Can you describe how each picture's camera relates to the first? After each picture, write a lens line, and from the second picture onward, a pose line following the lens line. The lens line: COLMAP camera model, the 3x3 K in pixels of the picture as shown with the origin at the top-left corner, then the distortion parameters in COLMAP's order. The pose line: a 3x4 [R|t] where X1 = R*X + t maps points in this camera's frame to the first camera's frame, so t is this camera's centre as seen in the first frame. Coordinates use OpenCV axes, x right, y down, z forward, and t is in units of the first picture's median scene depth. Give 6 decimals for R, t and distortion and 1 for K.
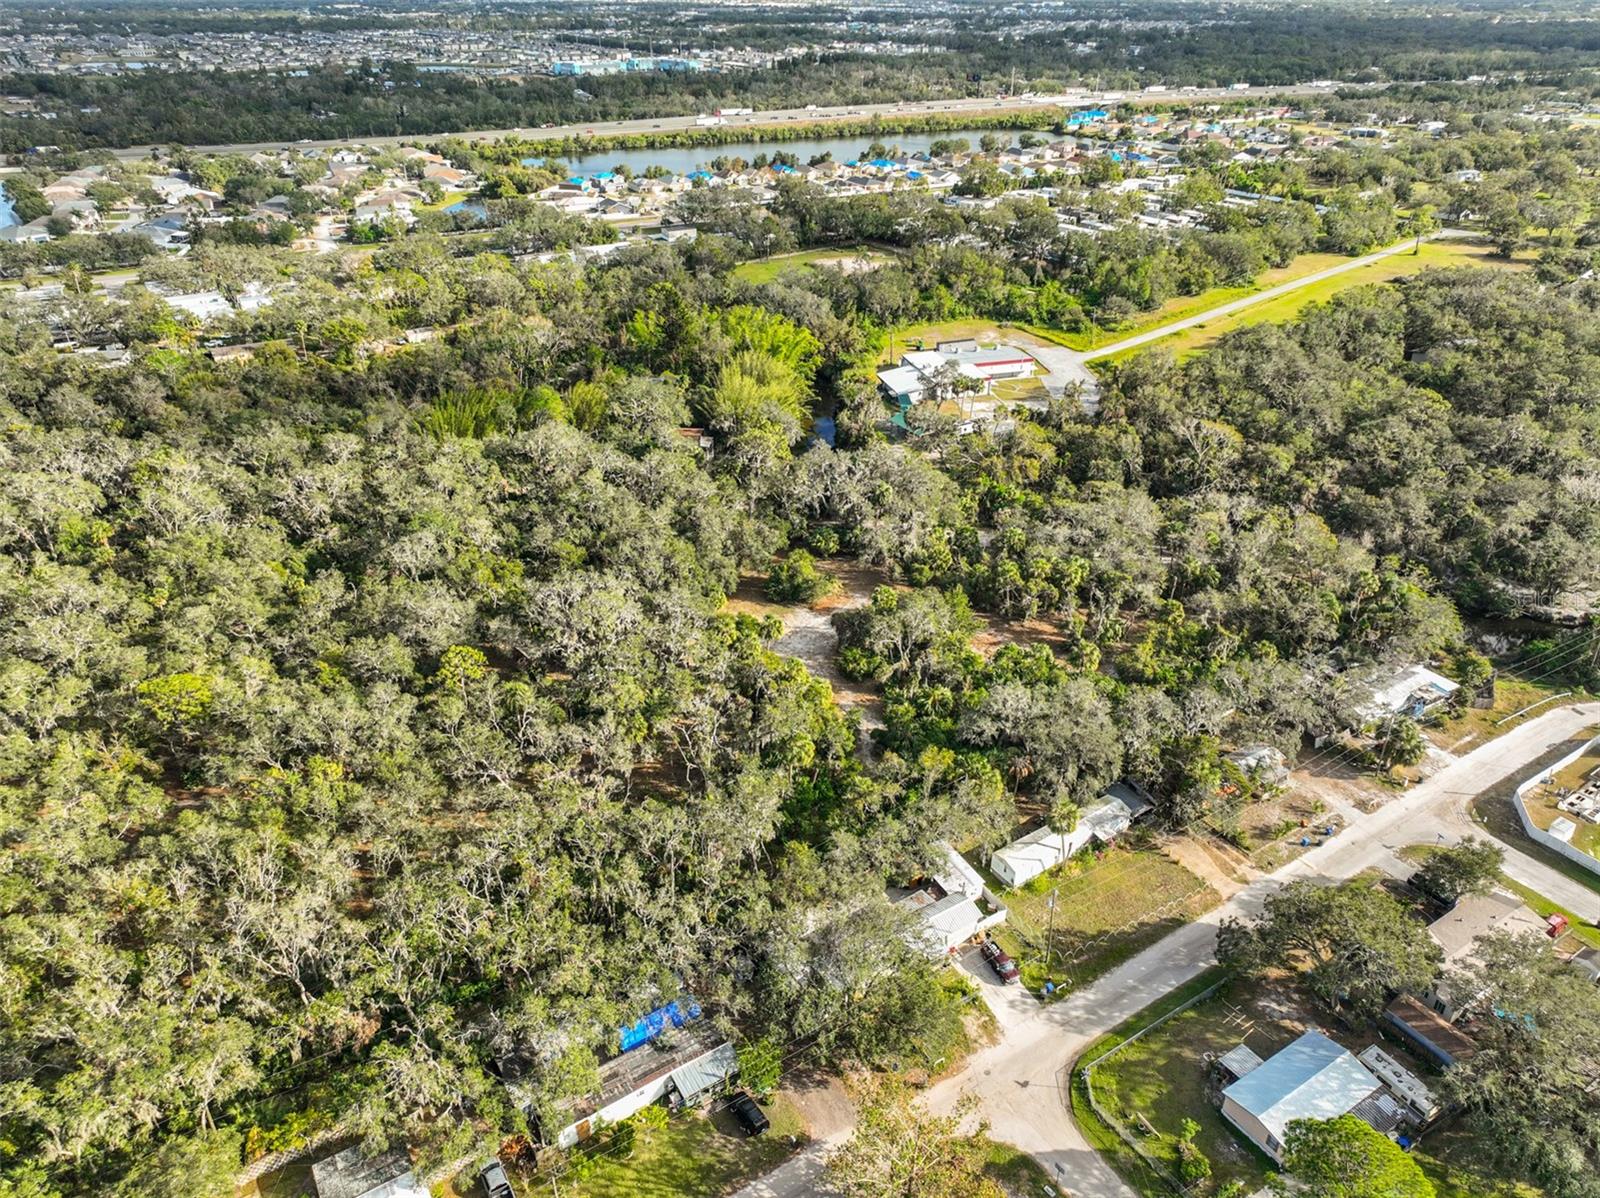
lens RADIAL K [[1122.5, 0, 807.8], [0, 1122.5, 596.3], [0, 0, 1]] dist [0.001658, 0.010336]
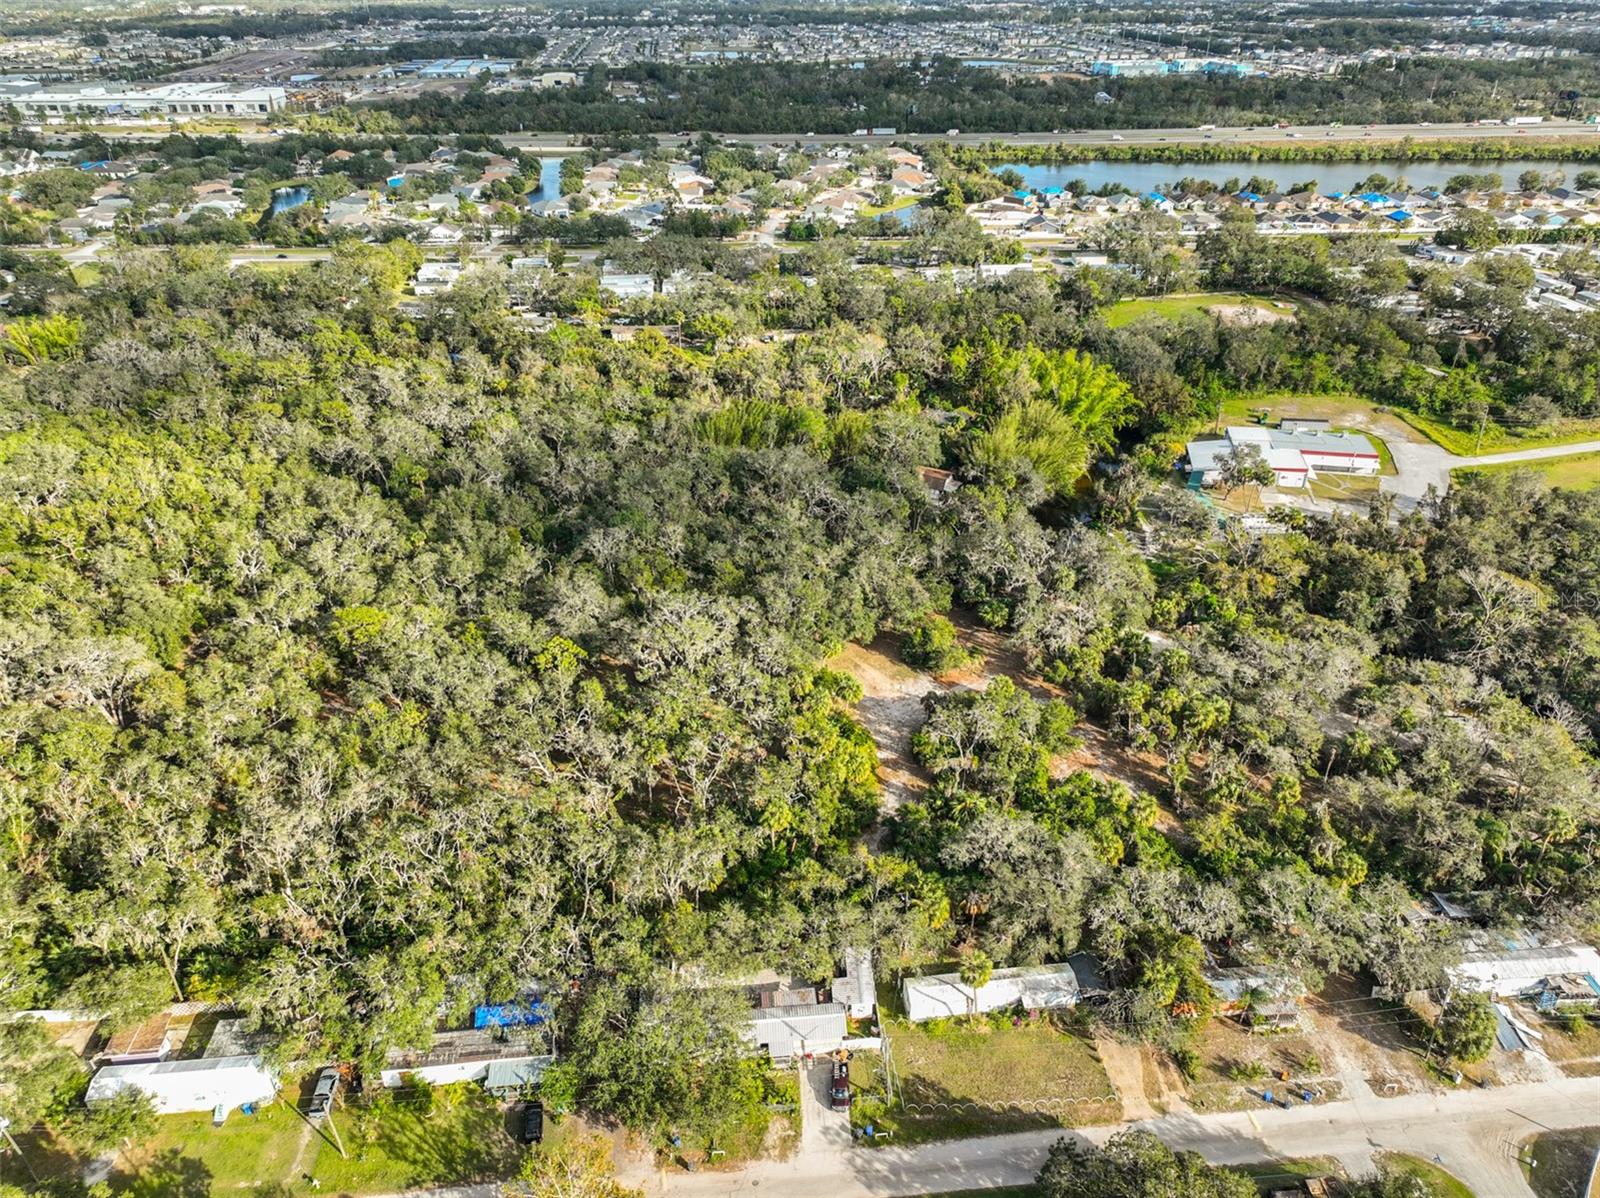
lens RADIAL K [[1117.0, 0, 804.5], [0, 1117.0, 595.5], [0, 0, 1]] dist [-0.008202, 0.026178]
pose [[0.889009, 0.222171, -0.400378, 0.172835], [-0.217296, 0.974370, 0.058192, -0.057743], [0.403044, 0.035268, 0.914501, 0.026805]]
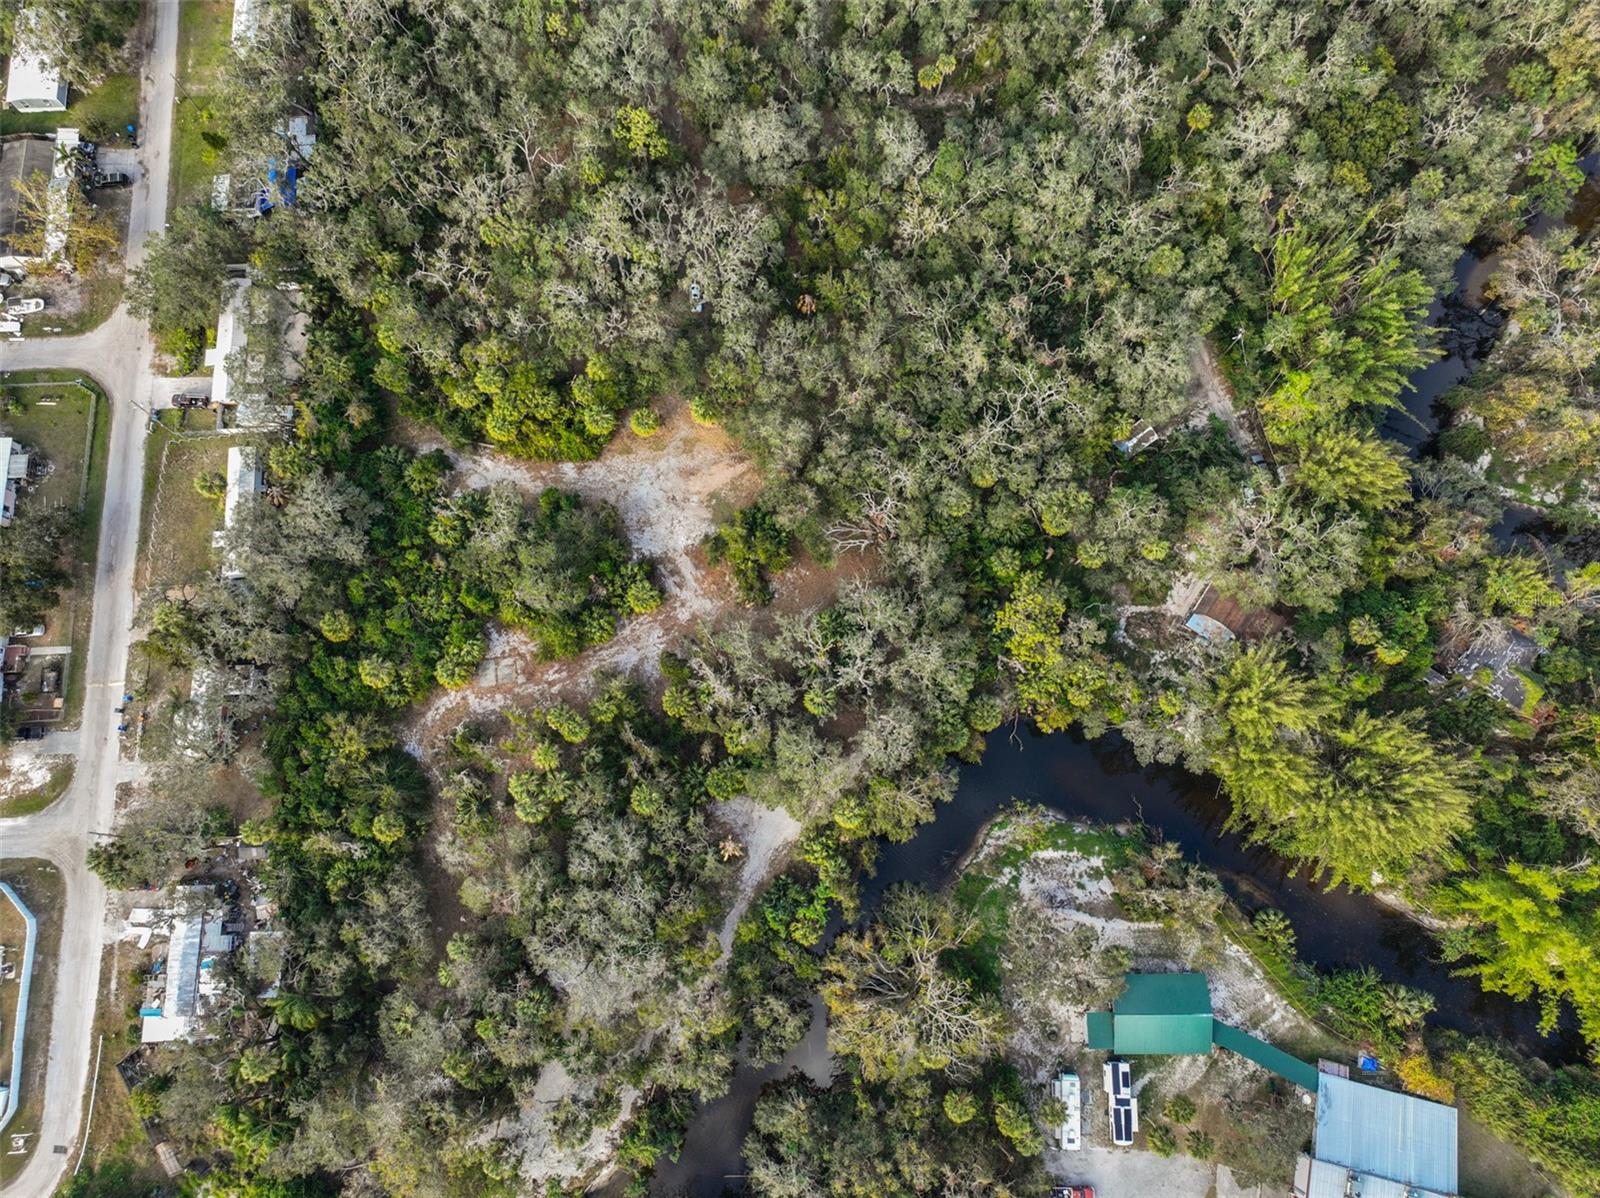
lens RADIAL K [[1113.5, 0, 808.0], [0, 1113.5, 601.5], [0, 0, 1]] dist [-0.003907, 0.027856]
pose [[-0.499347, 0.841579, -0.205904, 0.110442], [-0.408594, -0.019178, 0.912515, -0.498456], [0.764005, 0.539793, 0.353441, 0.482638]]
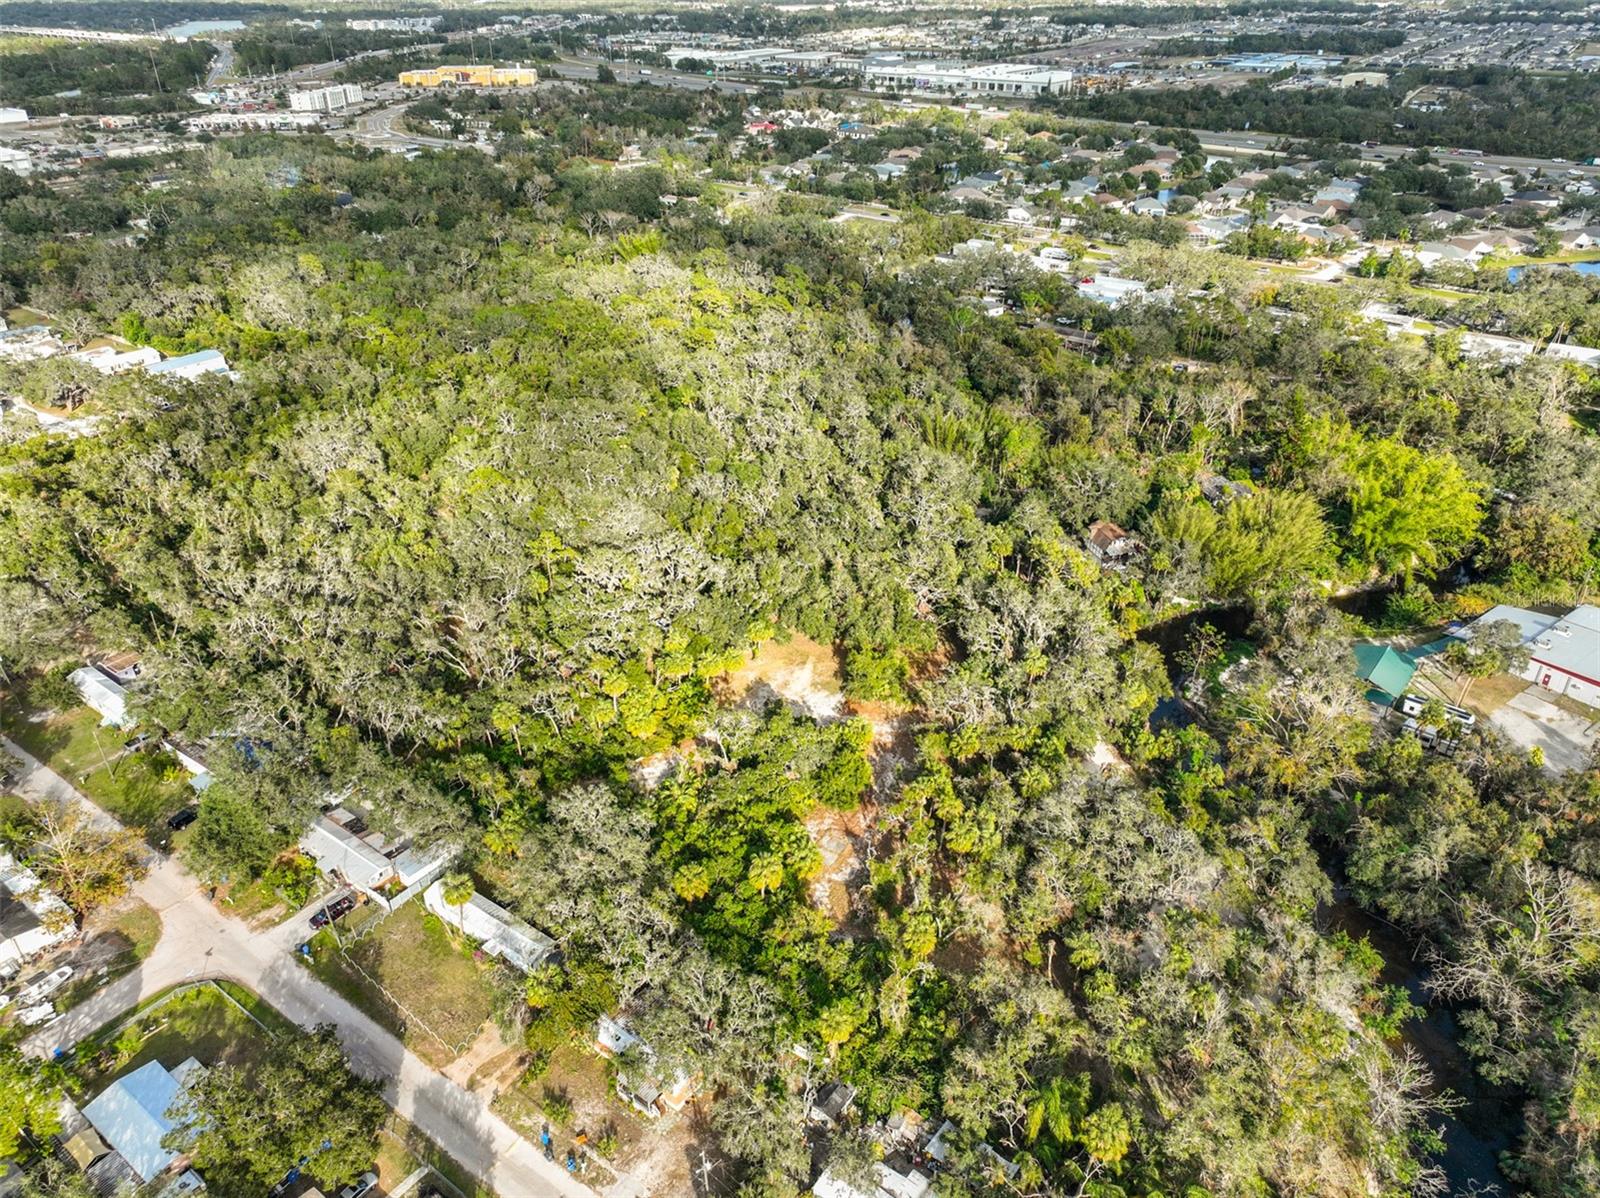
lens RADIAL K [[1117.0, 0, 804.5], [0, 1117.0, 595.5], [0, 0, 1]] dist [-0.008202, 0.026178]
pose [[0.359310, 0.460540, -0.811664, 0.448208], [-0.446094, 0.848704, 0.284079, -0.199720], [0.819693, 0.260006, 0.510393, 0.282384]]
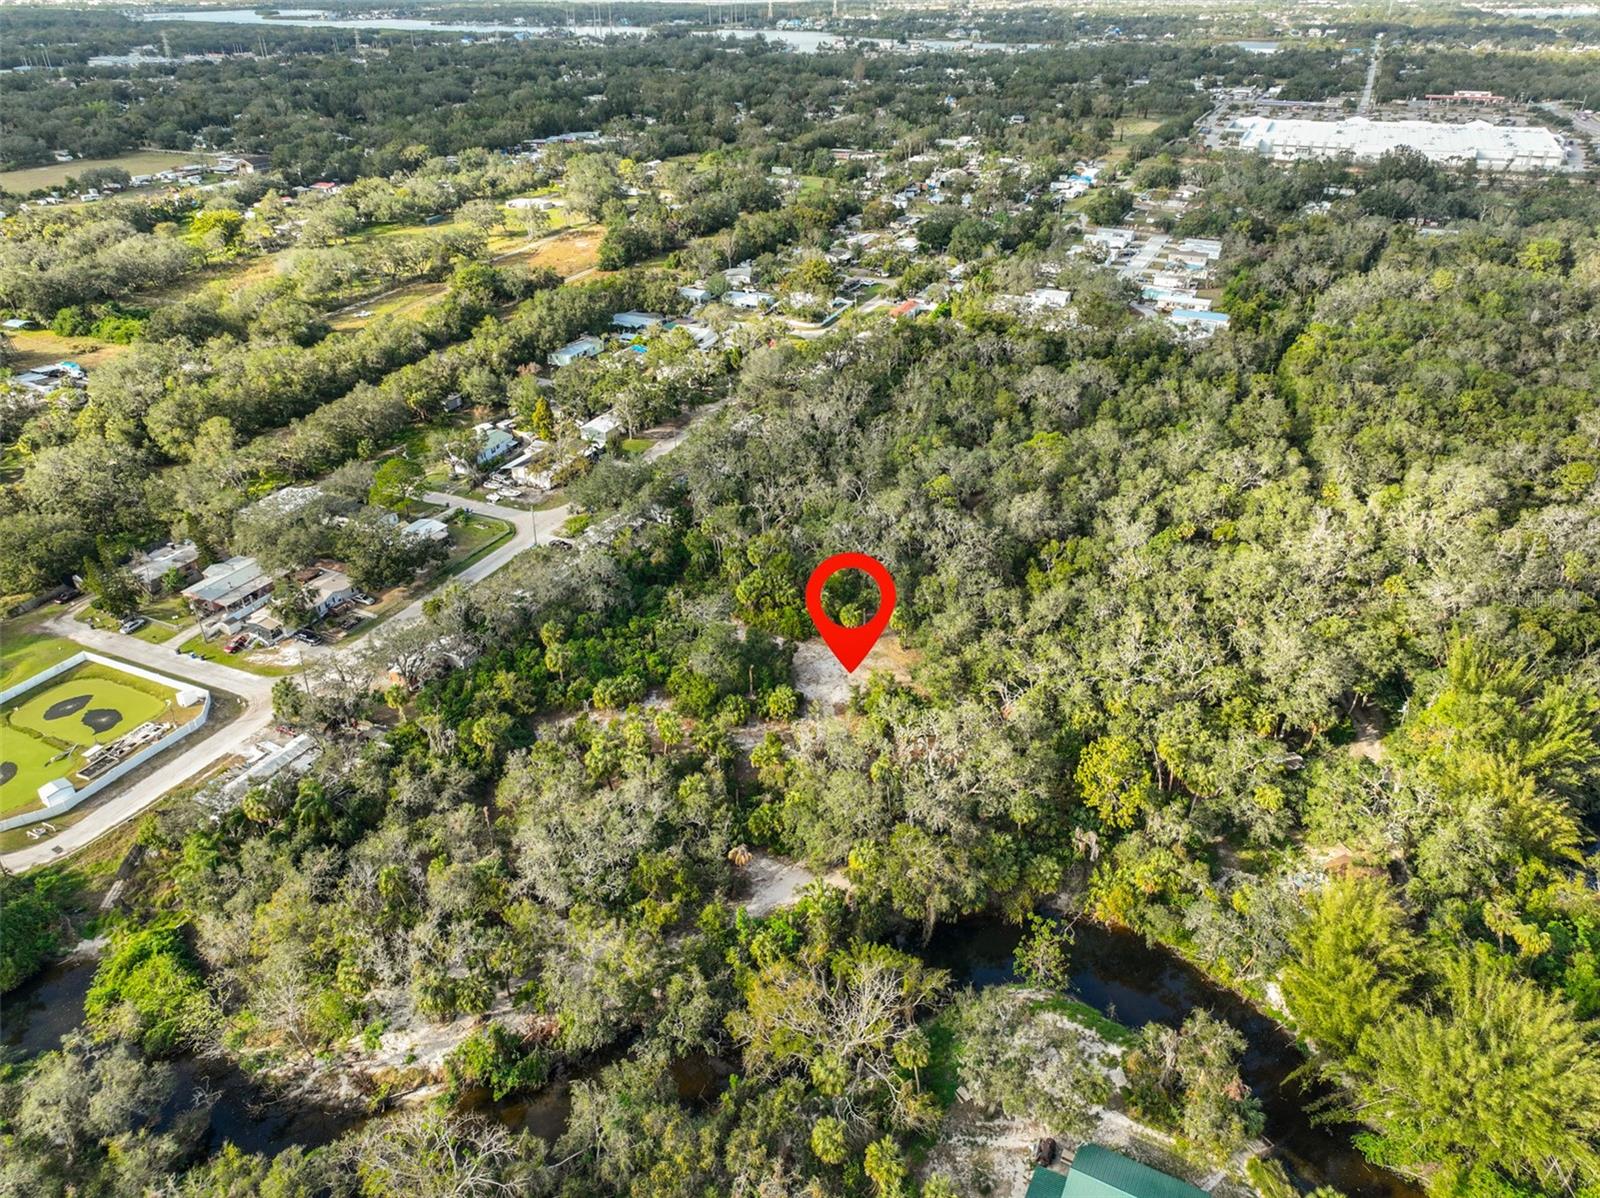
lens RADIAL K [[1113.5, 0, 808.0], [0, 1113.5, 601.5], [0, 0, 1]] dist [-0.003907, 0.027856]
pose [[-0.846604, 0.263177, -0.462601, 0.281550], [-0.255365, 0.561737, 0.786918, -0.483048], [0.466959, 0.784340, -0.408363, 0.804893]]
